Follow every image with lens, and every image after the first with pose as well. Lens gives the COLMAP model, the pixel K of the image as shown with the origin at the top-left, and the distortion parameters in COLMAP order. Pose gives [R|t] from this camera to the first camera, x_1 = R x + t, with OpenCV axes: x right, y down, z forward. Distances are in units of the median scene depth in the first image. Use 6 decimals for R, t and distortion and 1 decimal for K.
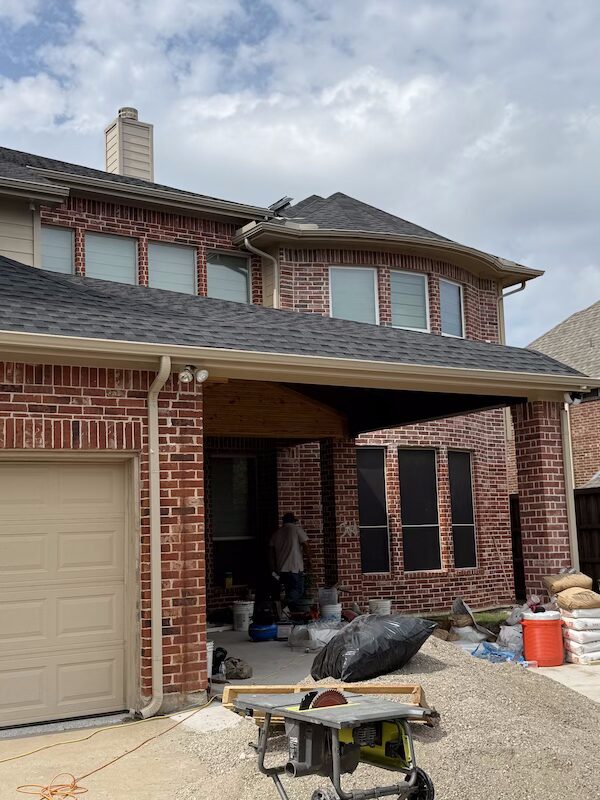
lens RADIAL K [[976.7, 0, 300.0], [0, 976.7, 400.0], [0, 0, 1]] dist [0.009656, 0.005265]
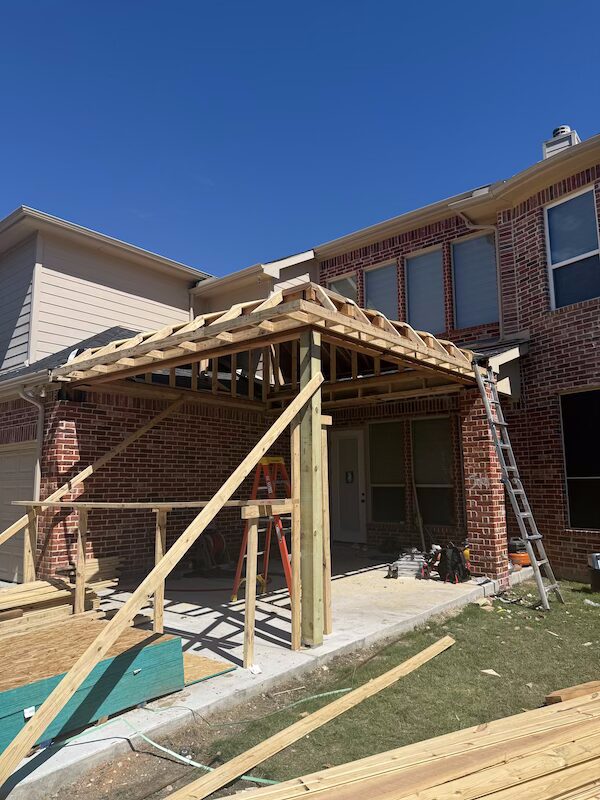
lens RADIAL K [[560.2, 0, 300.0], [0, 560.2, 400.0], [0, 0, 1]] dist [0.117416, -0.212538]
pose [[0.307673, -0.111565, -0.944929, 0.494189], [0.134701, 0.988207, -0.072816, 0.062278], [0.941909, -0.104879, 0.319072, 0.597218]]
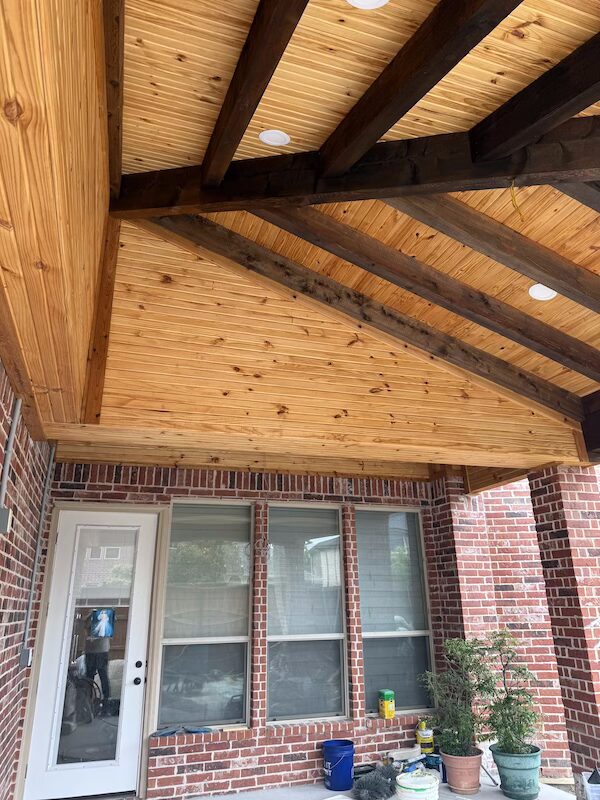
lens RADIAL K [[560.2, 0, 300.0], [0, 560.2, 400.0], [0, 0, 1]] dist [0.117416, -0.212538]
pose [[0.972909, -0.060546, -0.223119, -0.033762], [0.016412, 0.980751, -0.194573, 0.058764], [0.230605, 0.185640, 0.955175, 0.580840]]
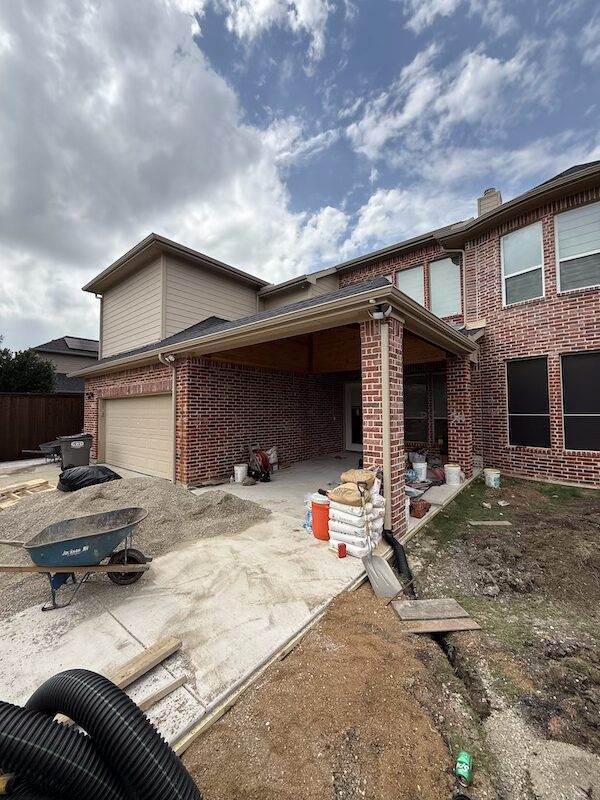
lens RADIAL K [[322.8, 0, 300.0], [0, 322.8, 400.0], [0, 0, 1]] dist [-0.001516, -0.000111]
pose [[0.316725, -0.004706, -0.948506, 0.412279], [0.132010, 0.990474, 0.039166, 0.047780], [0.939286, -0.137617, 0.314329, 0.555653]]
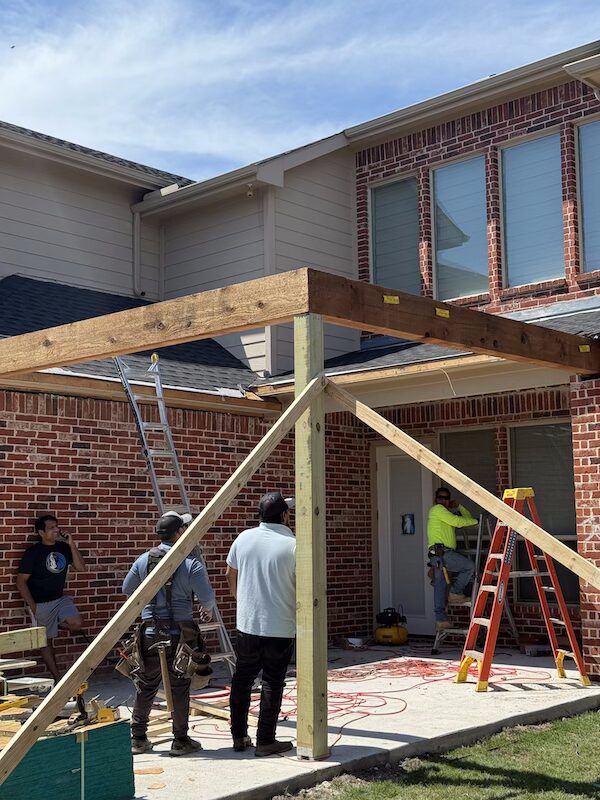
lens RADIAL K [[1113.9, 0, 300.0], [0, 1113.9, 400.0], [0, 0, 1]] dist [0.044678, 0.024989]
pose [[0.262635, -0.091806, -0.960518, 0.622375], [0.142219, 0.988274, -0.055572, 0.058607], [0.954357, -0.122008, 0.272612, 0.581282]]
